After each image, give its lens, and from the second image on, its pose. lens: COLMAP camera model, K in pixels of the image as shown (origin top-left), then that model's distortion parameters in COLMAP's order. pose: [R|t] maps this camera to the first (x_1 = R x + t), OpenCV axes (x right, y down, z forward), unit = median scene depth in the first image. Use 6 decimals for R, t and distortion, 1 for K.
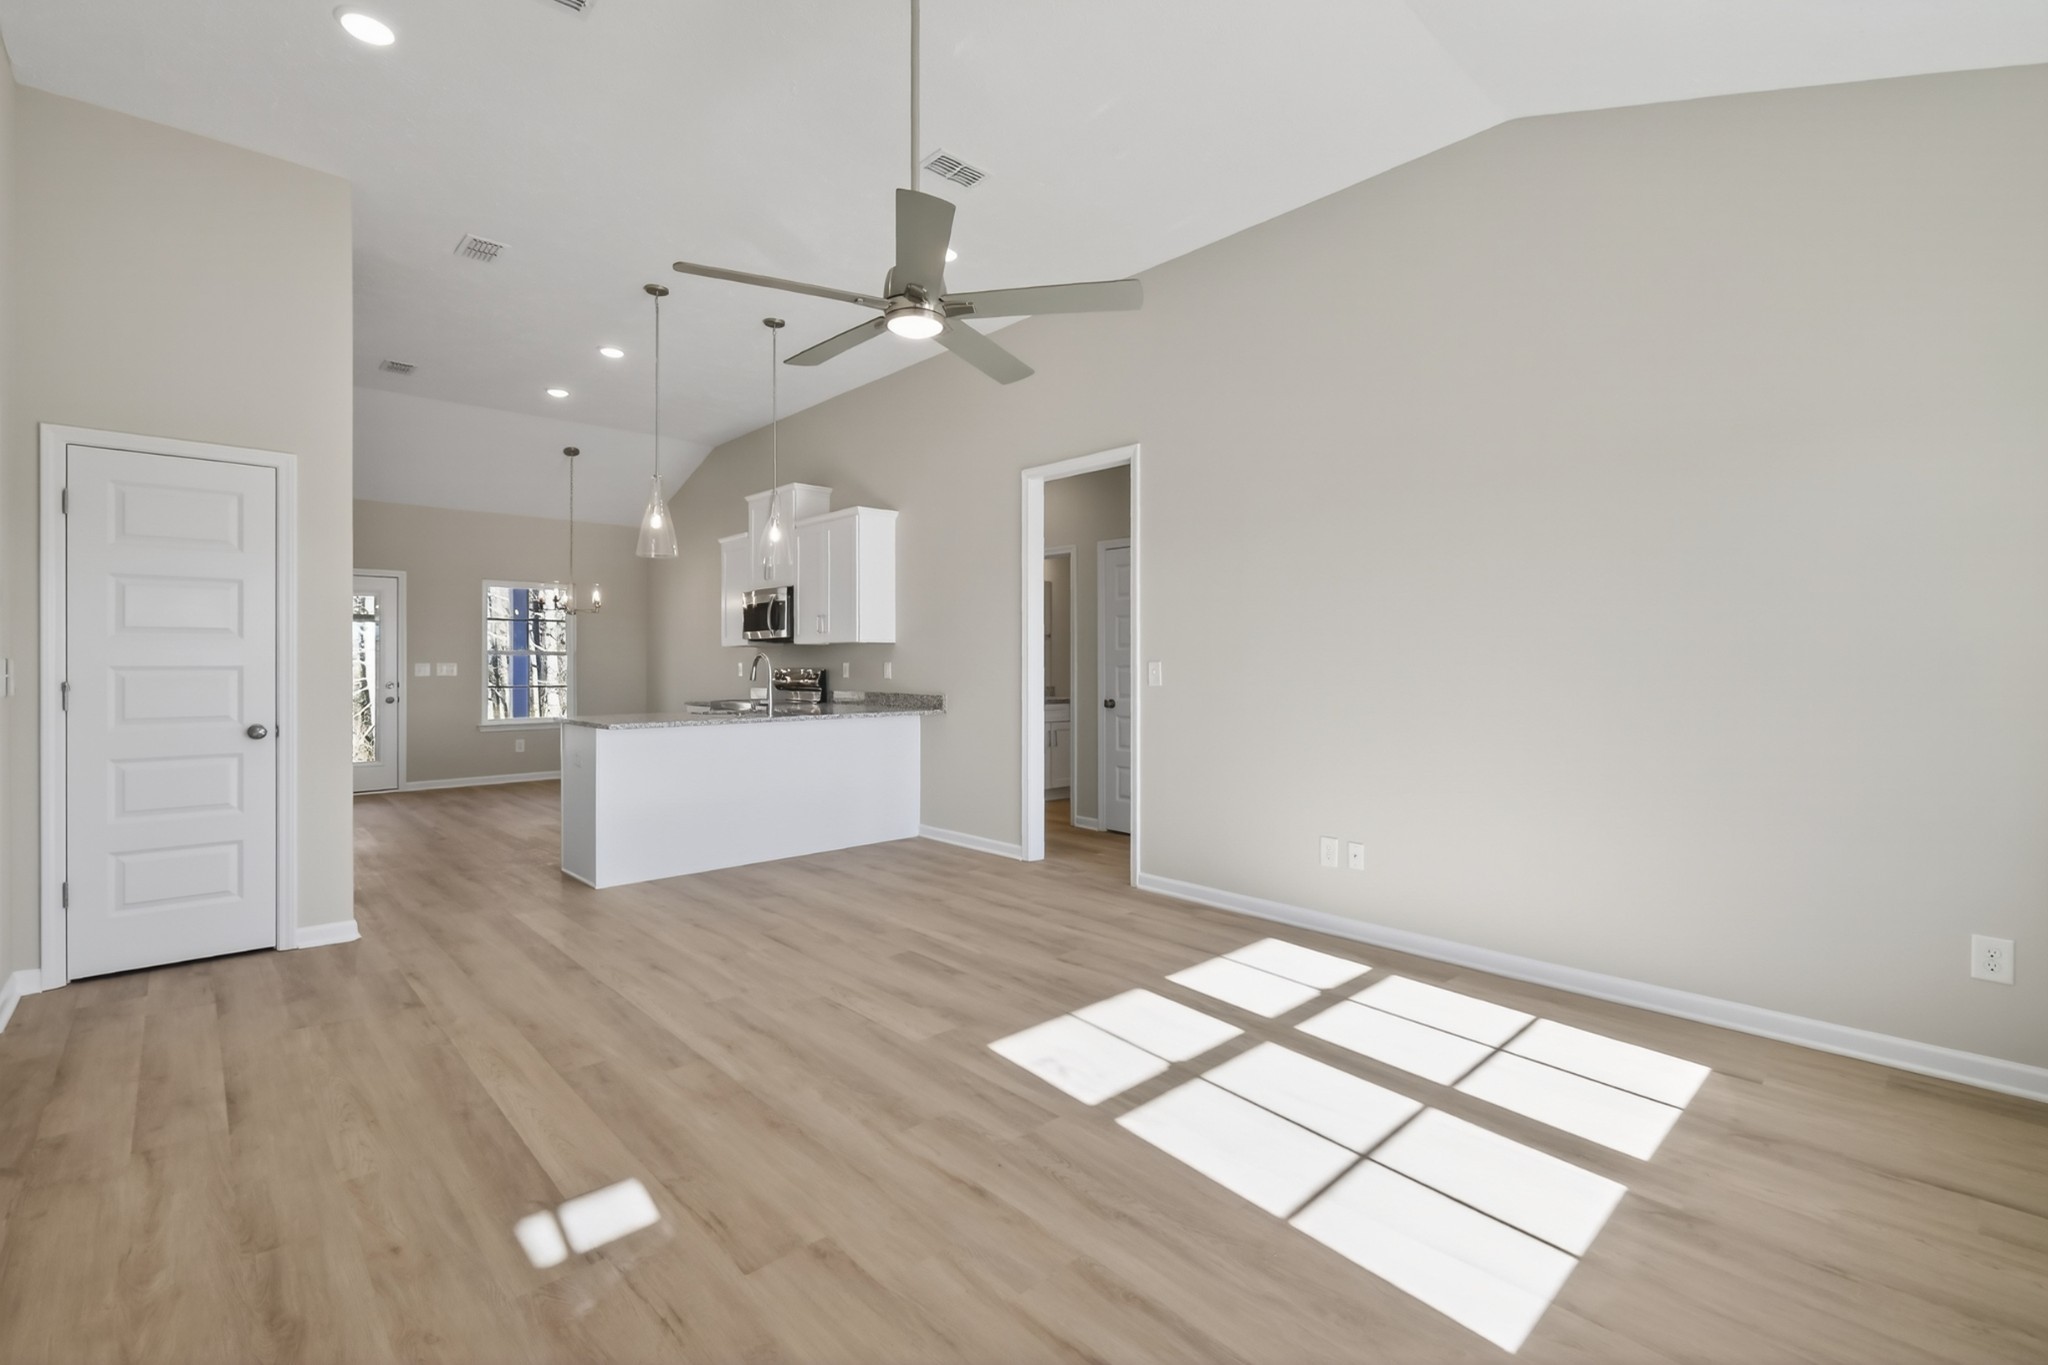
lens RADIAL K [[894.0, 0, 1031.0], [0, 894.0, 668.9], [0, 0, 1]] dist [0.001533, 0.000028]
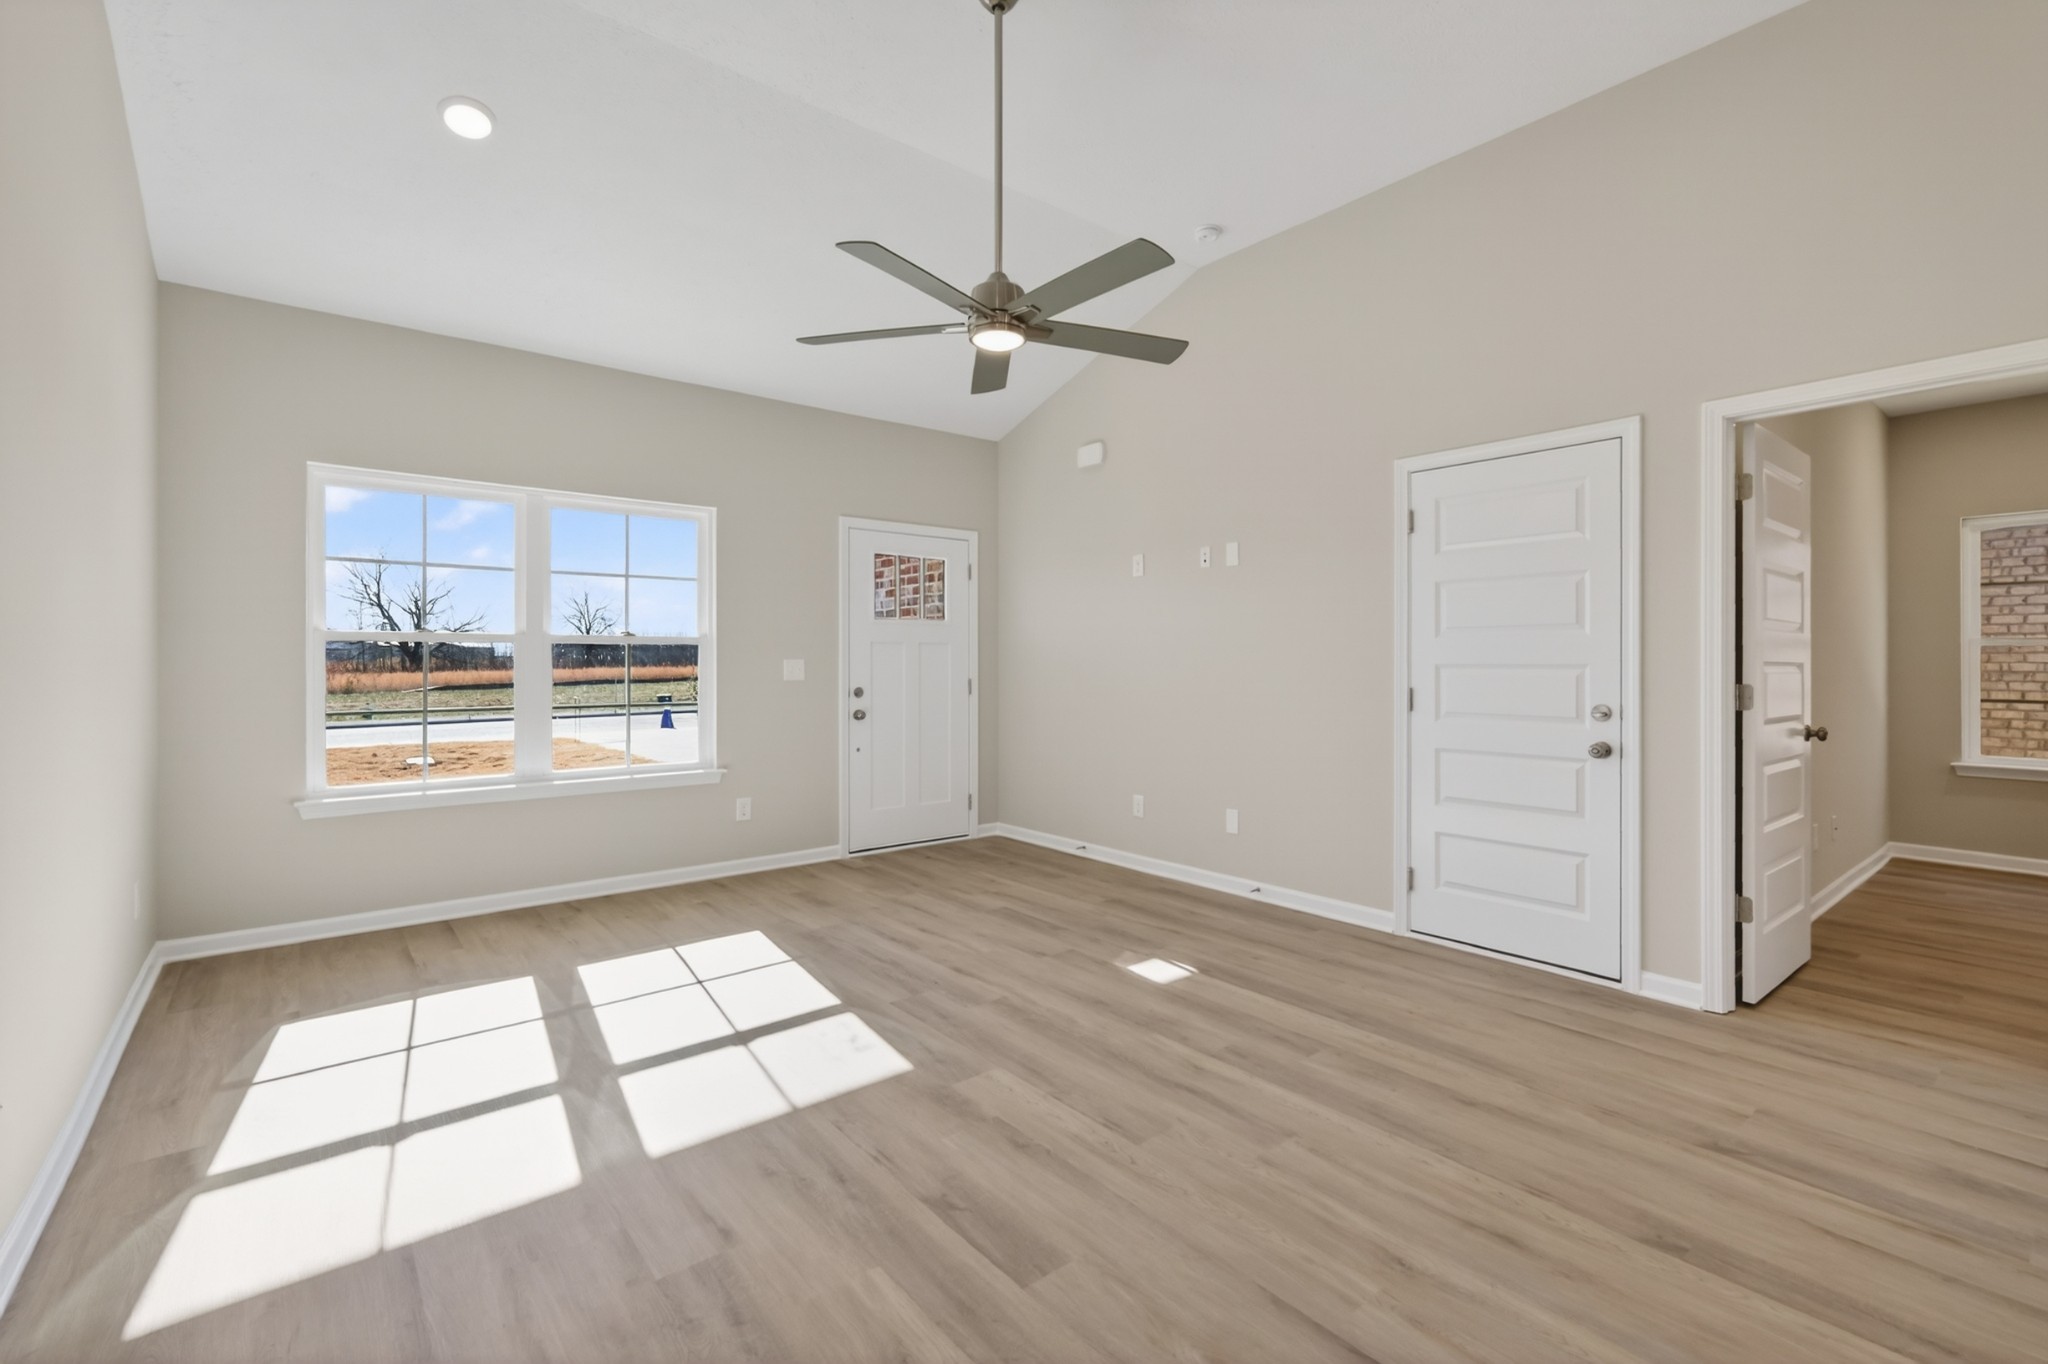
lens RADIAL K [[894.0, 0, 1023.7], [0, 894.0, 670.6], [0, 0, 1]] dist [0.001533, 0.000028]
pose [[-0.997050, -0.000584, 0.076756, -0.172483], [0.000329, 0.999929, 0.011876, -0.004370], [-0.076757, 0.011866, -0.996979, 1.475766]]
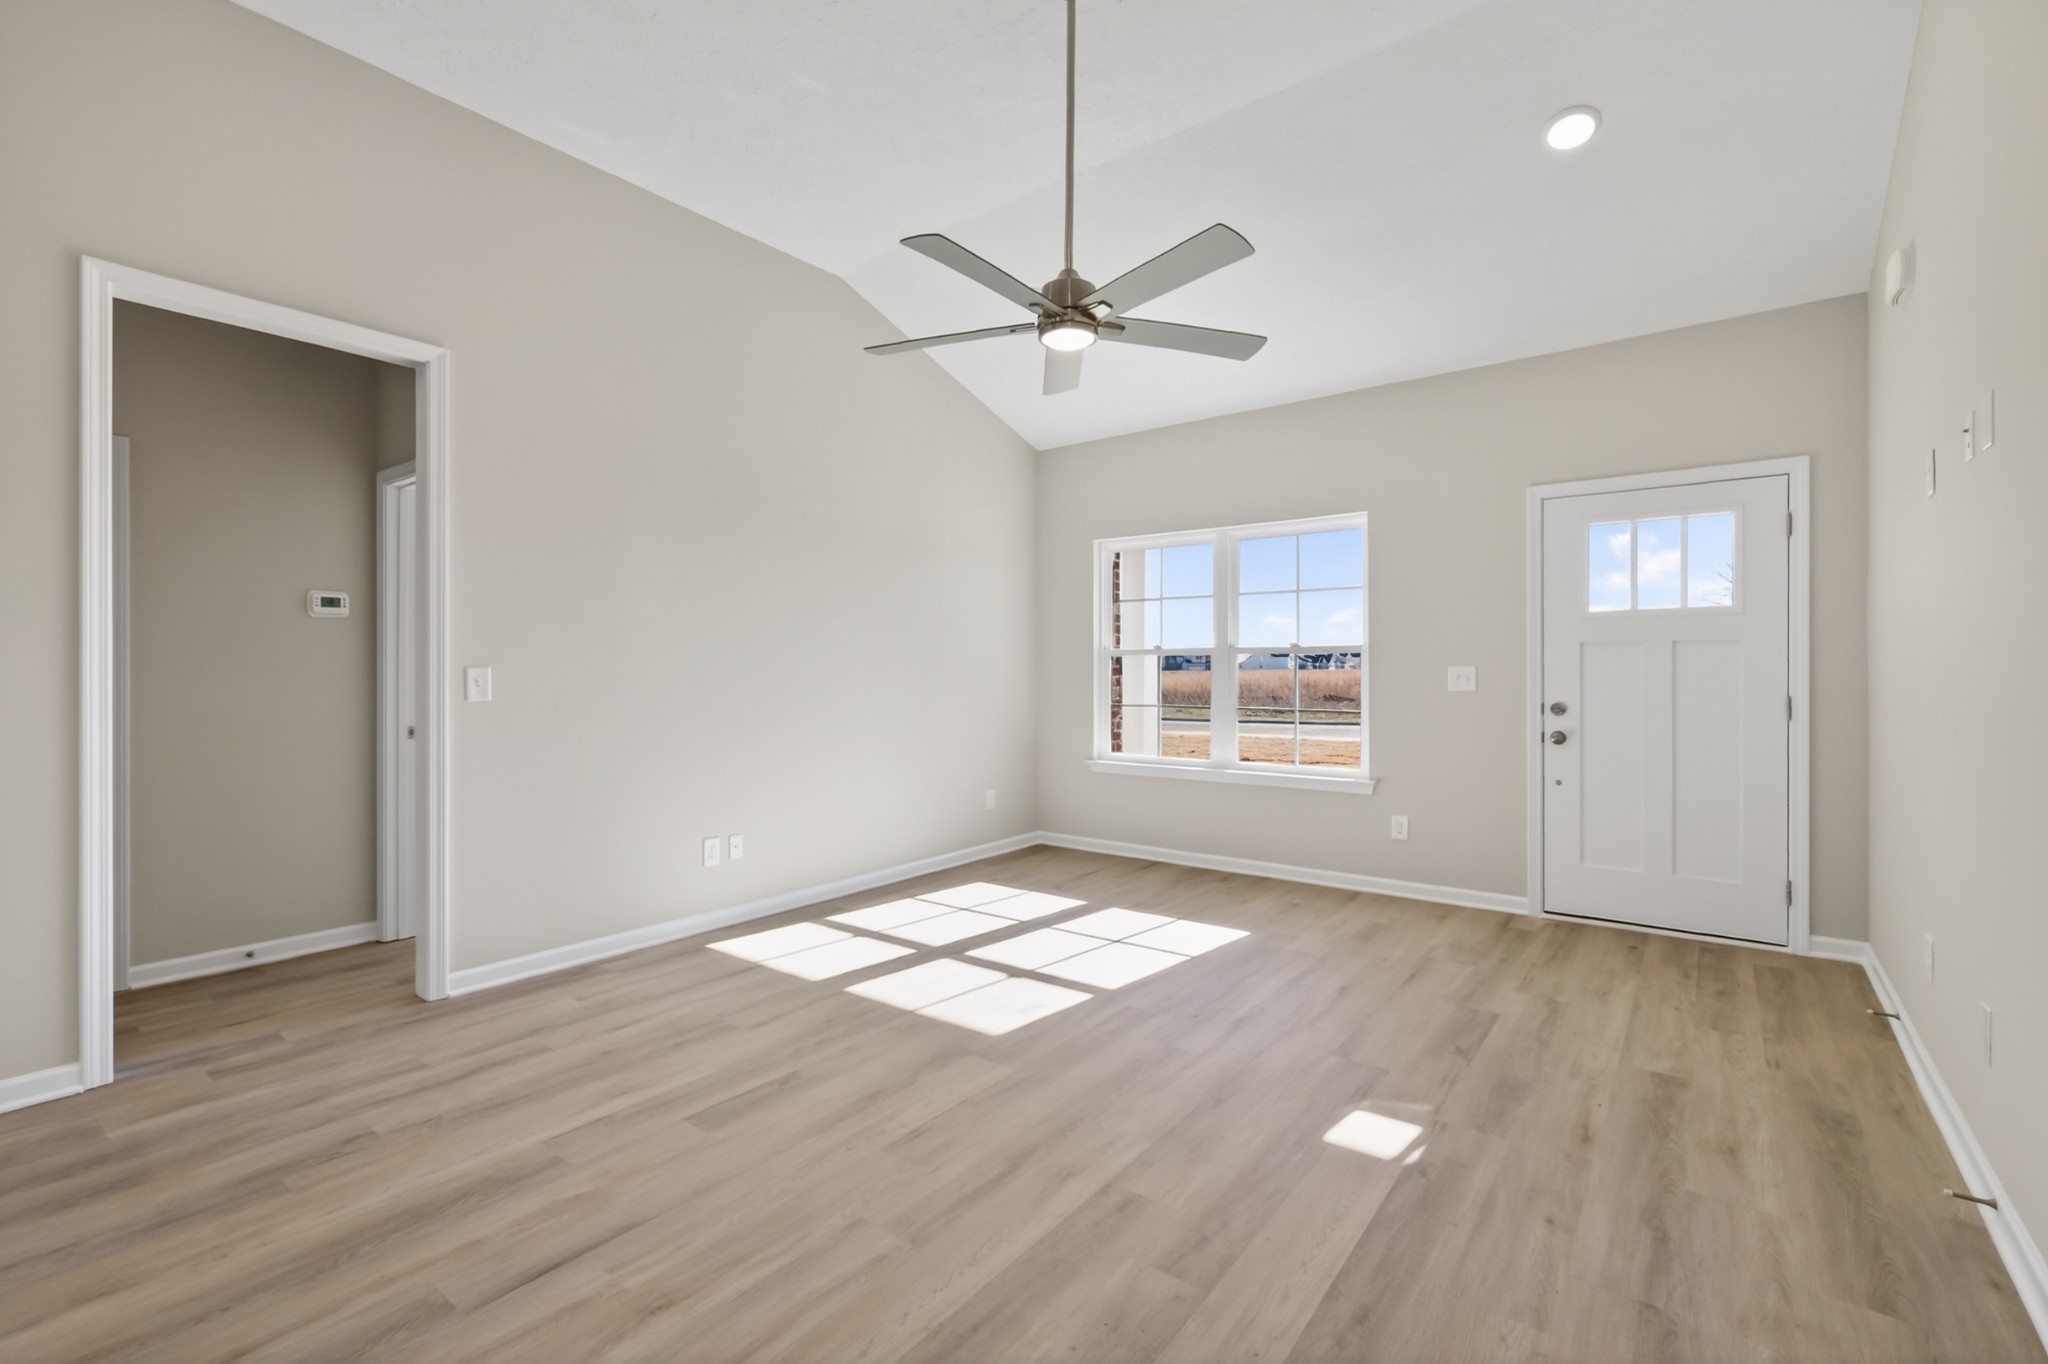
lens RADIAL K [[894.0, 0, 1027.0], [0, 894.0, 672.9], [0, 0, 1]] dist [0.001533, 0.000028]
pose [[-0.155798, 0.000539, 0.987789, -0.815232], [0.006344, 0.999980, 0.000455, -0.000673], [-0.987769, 0.006337, -0.155799, 0.870481]]
